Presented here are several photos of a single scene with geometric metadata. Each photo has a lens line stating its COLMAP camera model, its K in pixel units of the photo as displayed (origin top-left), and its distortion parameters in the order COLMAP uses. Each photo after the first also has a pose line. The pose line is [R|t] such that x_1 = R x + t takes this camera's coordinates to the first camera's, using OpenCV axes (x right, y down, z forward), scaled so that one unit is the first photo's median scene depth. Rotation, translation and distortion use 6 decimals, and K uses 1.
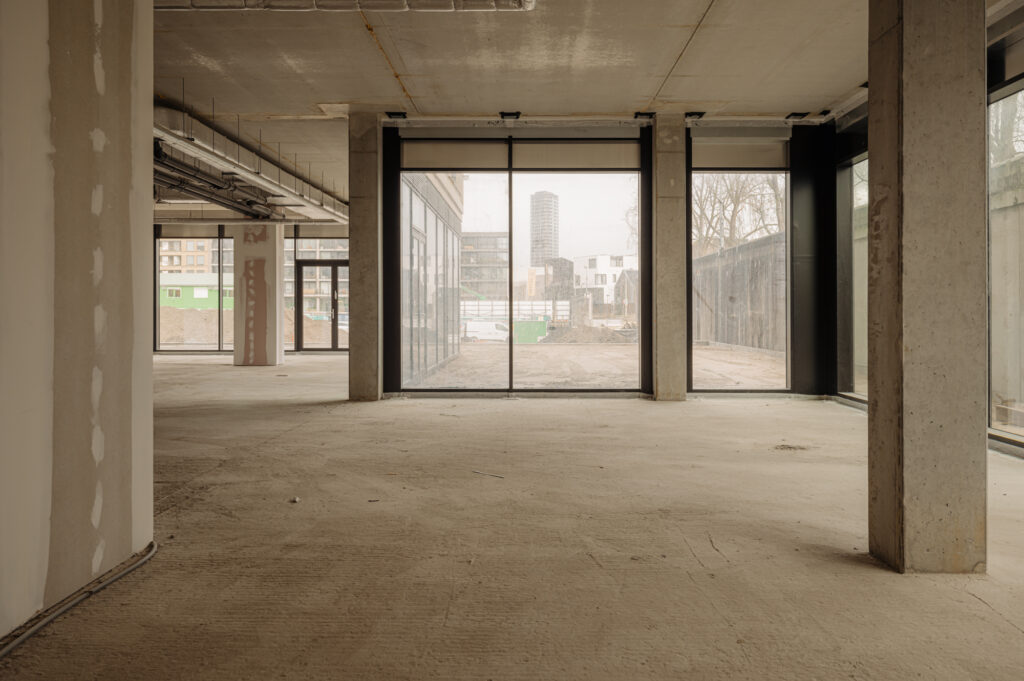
lens RADIAL K [[937.0, 0, 512.3], [0, 937.0, 308.5], [0, 0, 1]] dist [-0.001268, 0.000000]
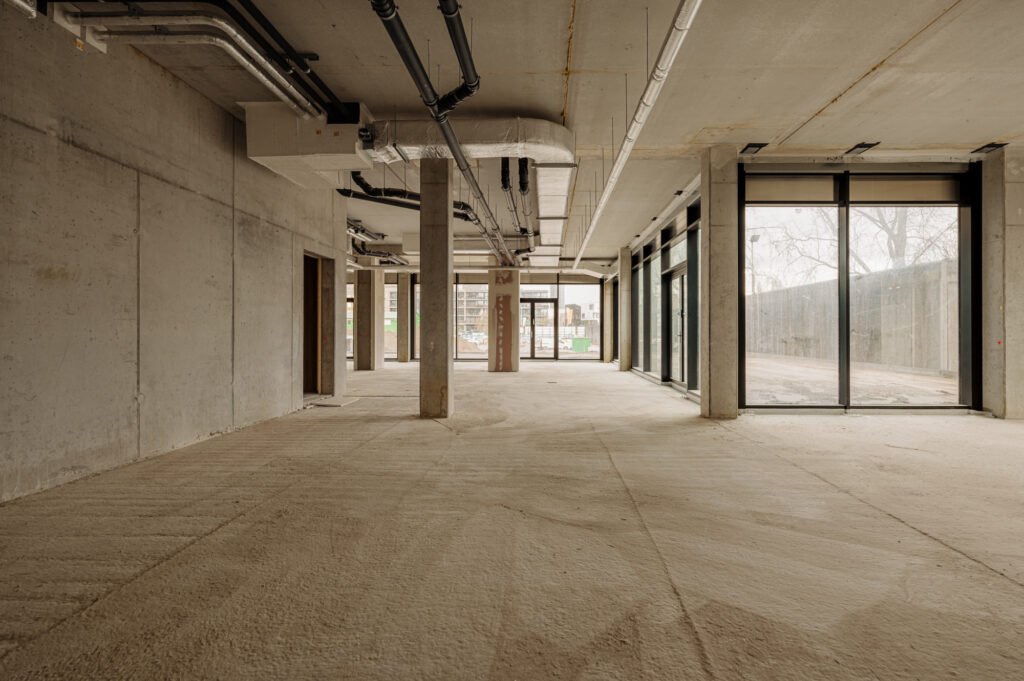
lens RADIAL K [[469.8, 0, 518.5], [0, 469.8, 332.0], [0, 0, 1]] dist [0.000959, -0.000209]
pose [[0.999948, 0.001941, -0.010048, -0.245154], [-0.001923, 0.999997, 0.001787, 0.000461], [0.010052, -0.001768, 0.999948, 0.297540]]
